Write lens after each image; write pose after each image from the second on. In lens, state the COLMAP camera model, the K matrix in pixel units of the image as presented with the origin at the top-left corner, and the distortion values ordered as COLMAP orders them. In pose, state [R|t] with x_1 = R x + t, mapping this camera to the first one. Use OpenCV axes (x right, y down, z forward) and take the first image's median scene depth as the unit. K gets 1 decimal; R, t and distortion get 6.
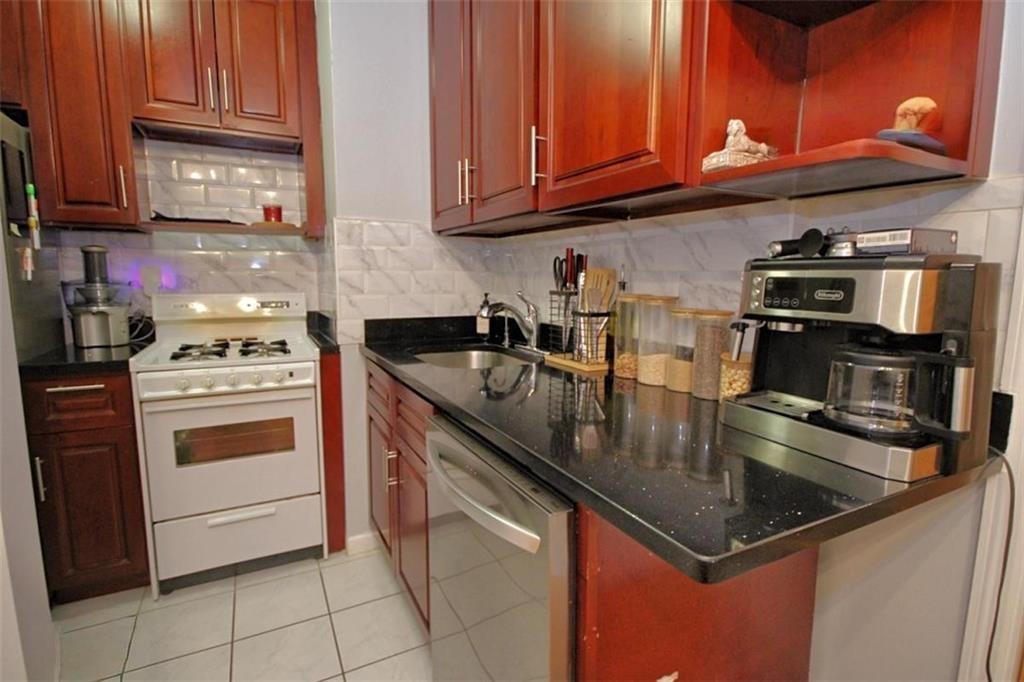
lens RADIAL K [[503.6, 0, 516.5], [0, 503.6, 340.4], [0, 0, 1]] dist [0.002155, -0.001532]
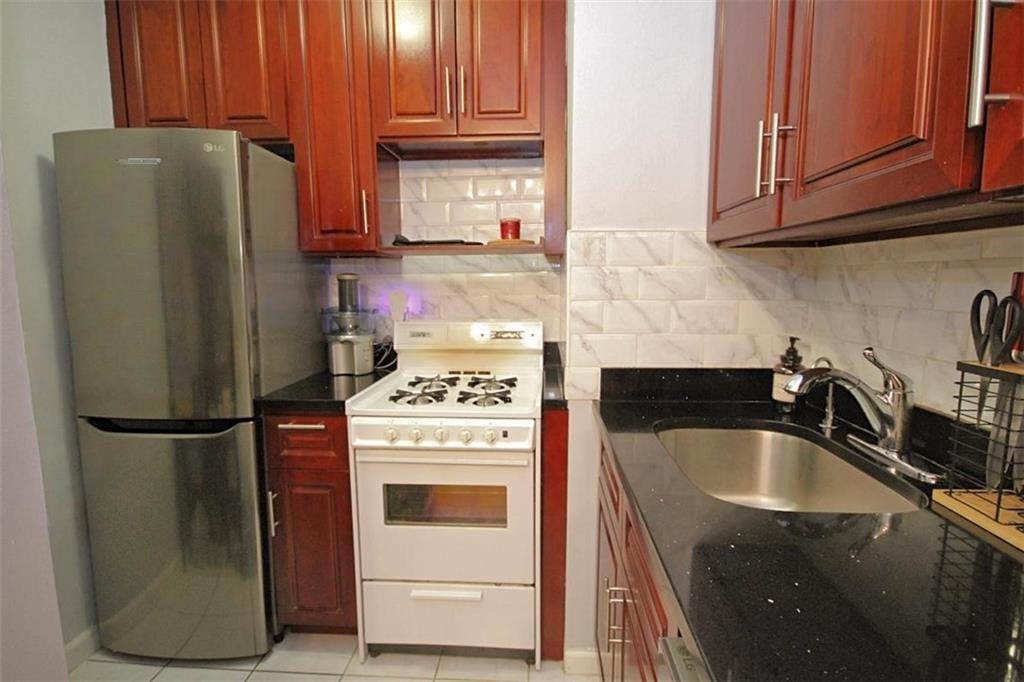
lens RADIAL K [[503.6, 0, 512.5], [0, 503.6, 342.8], [0, 0, 1]] dist [0.002155, -0.001532]
pose [[0.857299, 0.054008, -0.511978, -0.040940], [-0.055844, 0.998370, 0.011807, -0.079672], [0.511781, 0.018469, 0.858917, 0.309055]]
